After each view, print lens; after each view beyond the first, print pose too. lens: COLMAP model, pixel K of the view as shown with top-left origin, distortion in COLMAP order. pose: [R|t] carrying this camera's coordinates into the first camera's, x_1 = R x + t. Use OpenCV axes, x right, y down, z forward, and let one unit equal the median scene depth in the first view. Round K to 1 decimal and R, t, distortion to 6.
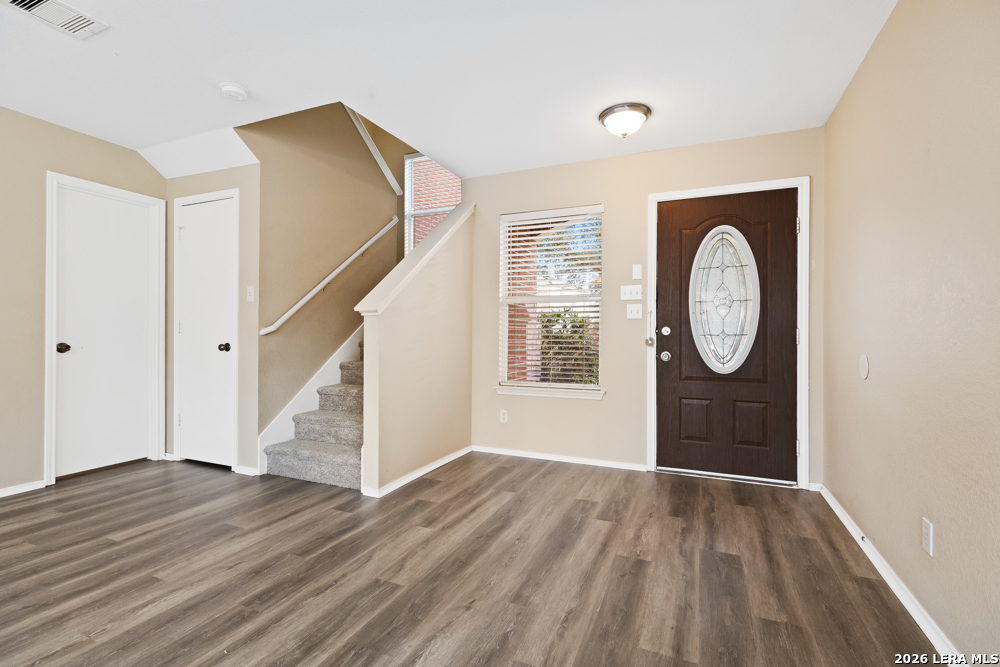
lens RADIAL K [[458.6, 0, 500.0], [0, 458.6, 333.5], [0, 0, 1]] dist [0.001277, 0.000312]
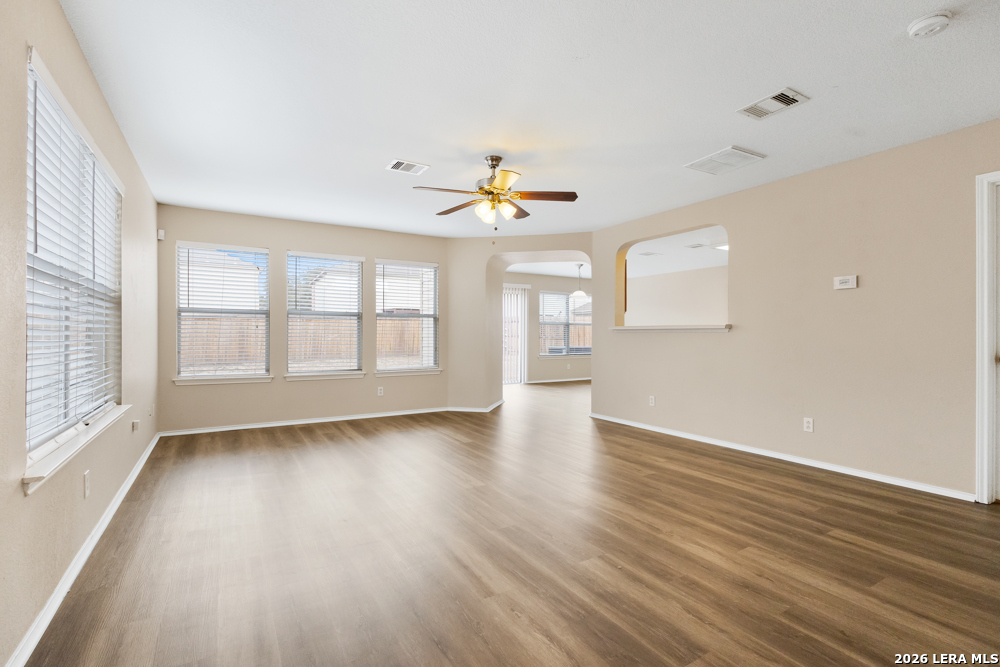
lens RADIAL K [[474.4, 0, 500.0], [0, 474.4, 333.5], [0, 0, 1]] dist [0.002476, 0.000752]
pose [[-0.592794, -0.008954, -0.805304, 0.357501], [-0.001988, 0.999951, -0.009656, -0.006635], [0.805352, -0.004123, -0.592783, 0.693481]]
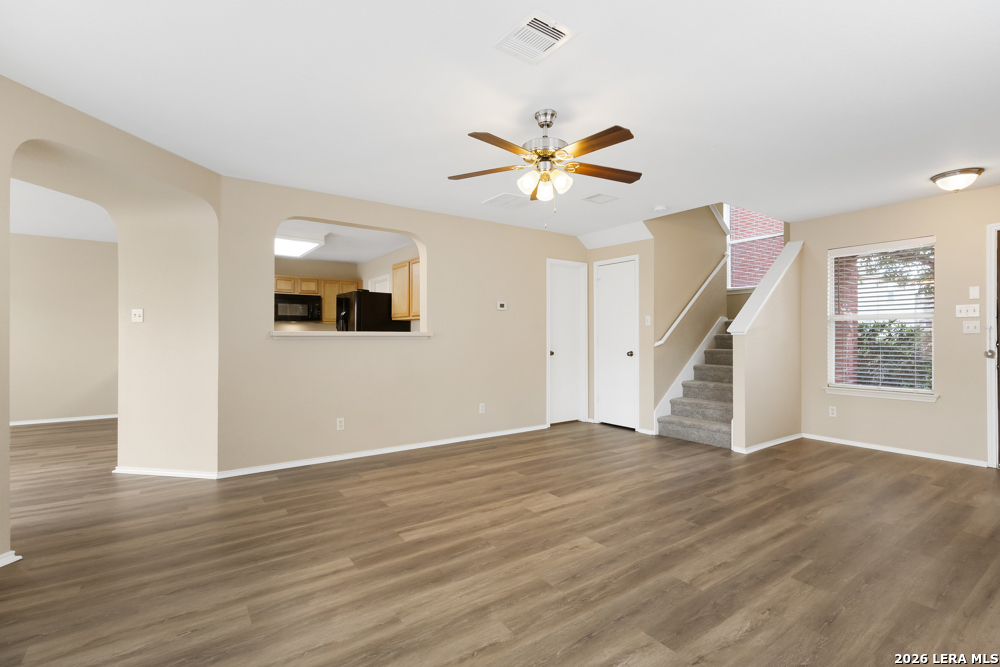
lens RADIAL K [[475.8, 0, 520.5], [0, 475.8, 334.2], [0, 0, 1]] dist [0.001924, 0.001243]
pose [[0.877205, -0.006759, -0.480068, -0.138780], [0.004474, 0.999973, -0.005905, -0.030970], [0.480095, 0.003032, 0.877212, -0.658276]]
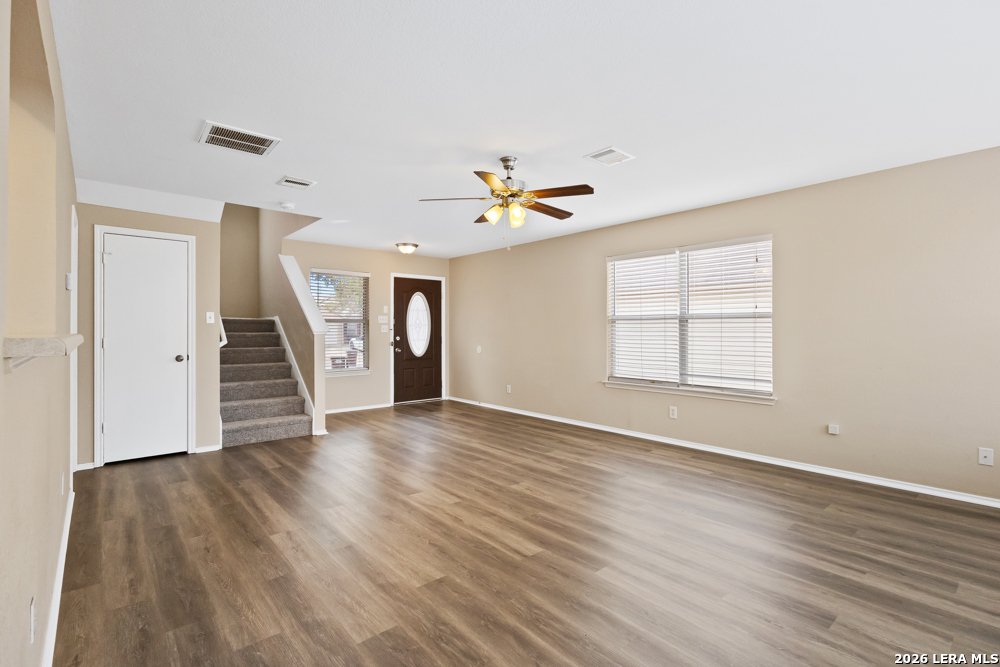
lens RADIAL K [[420.9, 0, 500.0], [0, 420.9, 333.5], [0, 0, 1]] dist [0.000518, 0.000008]
pose [[0.443814, -0.010534, 0.896057, -1.262947], [0.003905, 0.999944, 0.009821, -0.048307], [-0.896110, -0.000860, 0.443831, -0.311924]]
